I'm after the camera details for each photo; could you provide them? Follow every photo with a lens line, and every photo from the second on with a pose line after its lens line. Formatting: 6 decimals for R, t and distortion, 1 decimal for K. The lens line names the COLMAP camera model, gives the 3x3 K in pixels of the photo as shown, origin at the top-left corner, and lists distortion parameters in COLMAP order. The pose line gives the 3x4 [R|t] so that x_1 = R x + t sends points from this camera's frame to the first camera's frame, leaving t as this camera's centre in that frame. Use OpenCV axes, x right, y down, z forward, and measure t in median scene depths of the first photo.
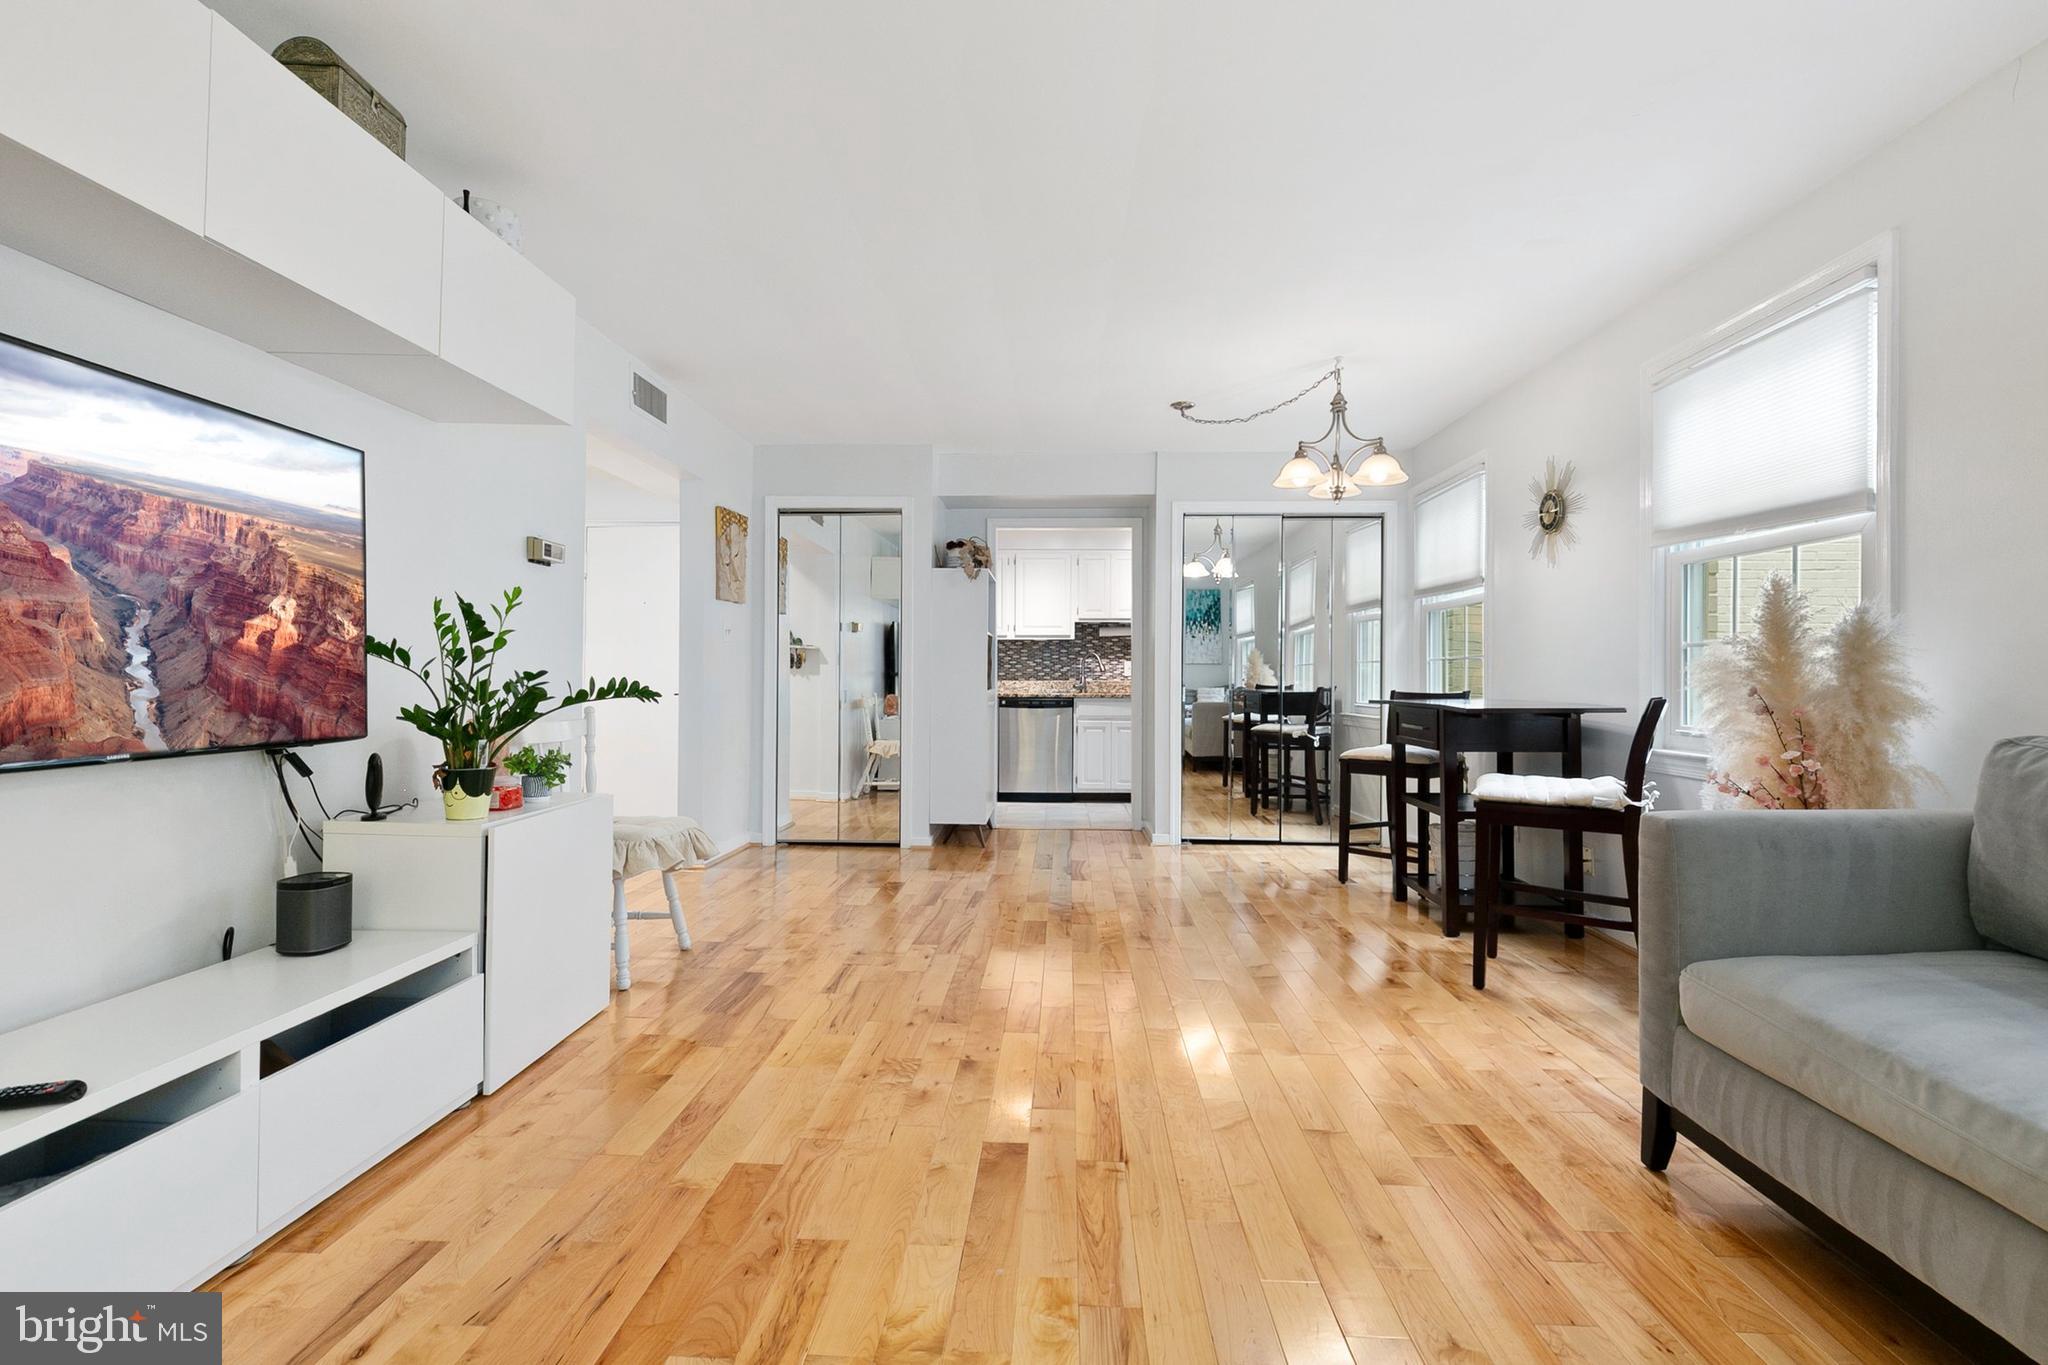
lens RADIAL K [[932.7, 0, 1031.8], [0, 932.7, 674.9], [0, 0, 1]] dist [0.011204, -0.003719]
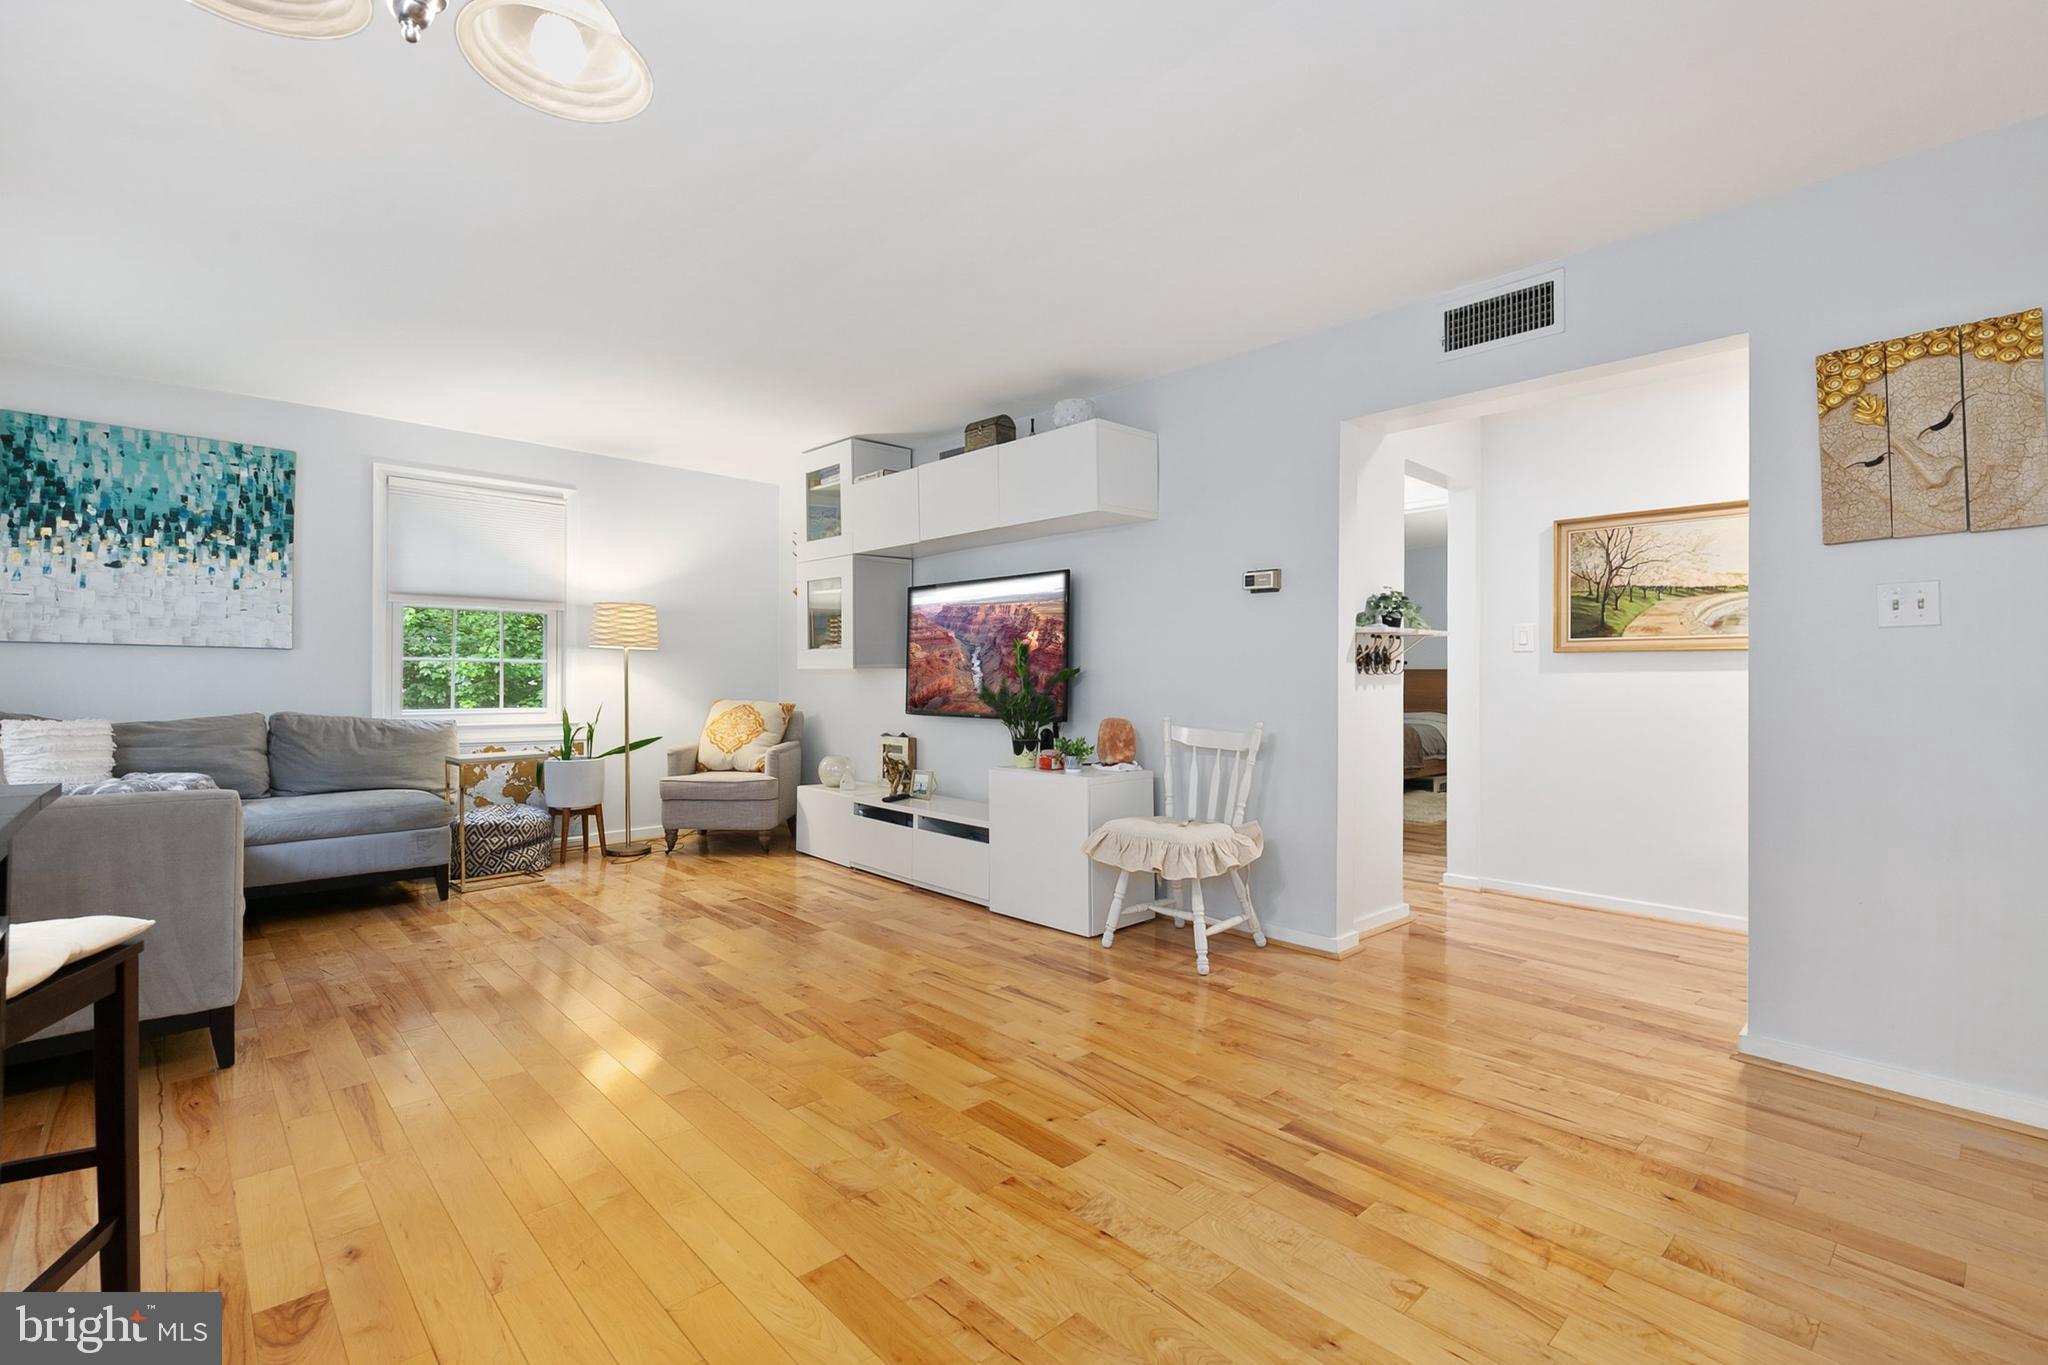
lens RADIAL K [[932.7, 0, 1018.2], [0, 932.7, 673.8], [0, 0, 1]] dist [0.011204, -0.003719]
pose [[-0.711116, -0.012032, -0.702971, 0.359772], [-0.007961, 0.999927, -0.009061, -0.005814], [0.703029, -0.000847, -0.711160, 1.208709]]
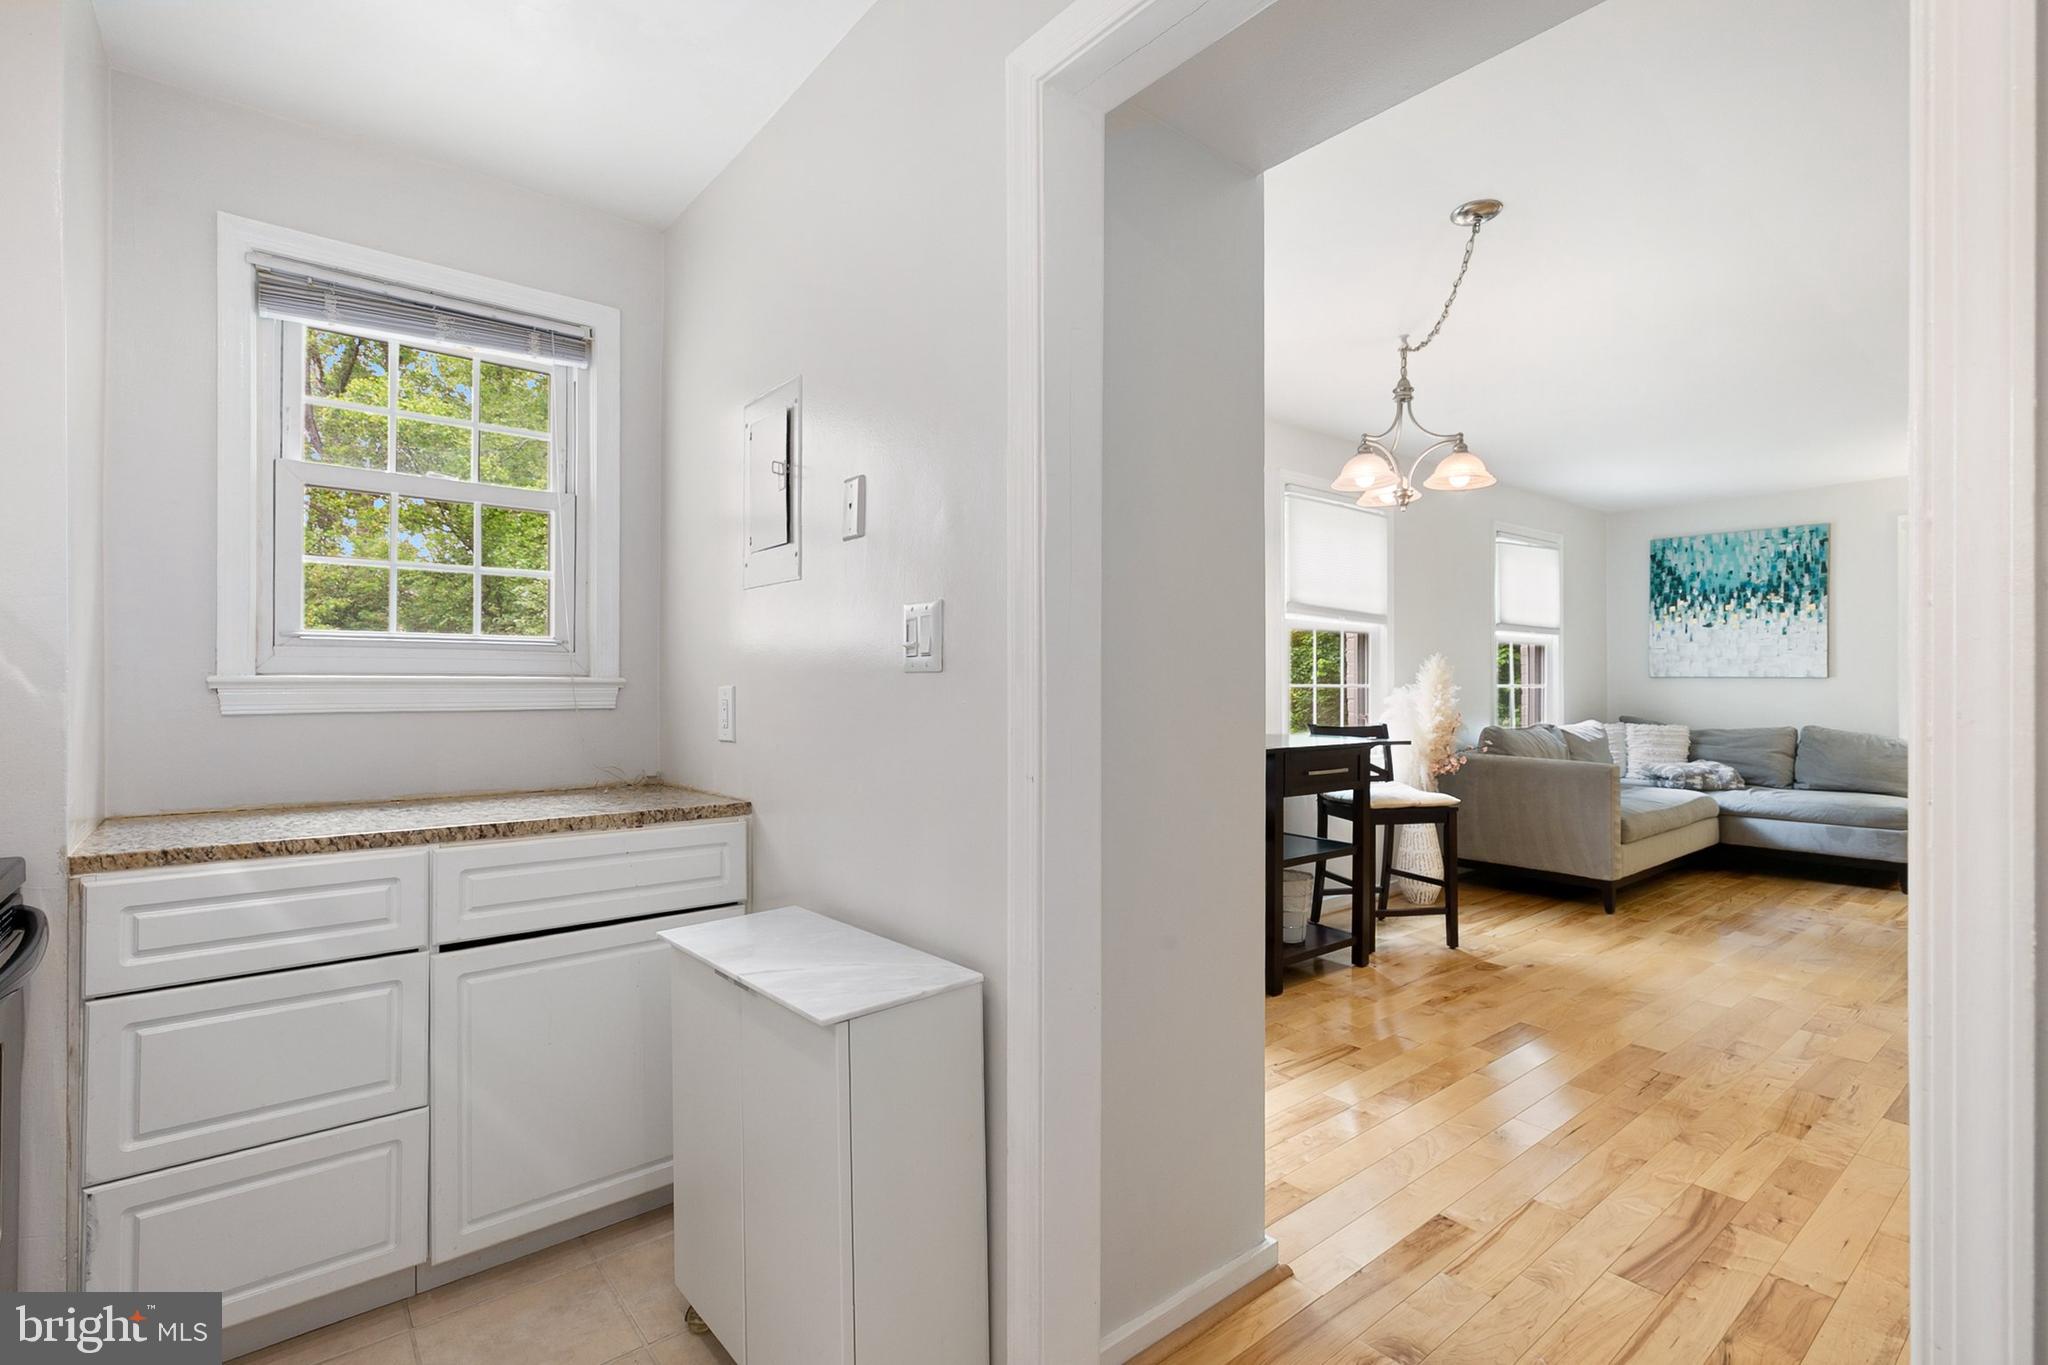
lens RADIAL K [[932.7, 0, 1025.7], [0, 932.7, 678.7], [0, 0, 1]] dist [0.011204, -0.003719]
pose [[-0.654890, 0.000381, 0.755724, -0.075666], [-0.002548, 0.999993, -0.002711, -0.028258], [-0.755720, -0.003701, -0.654884, 1.661059]]
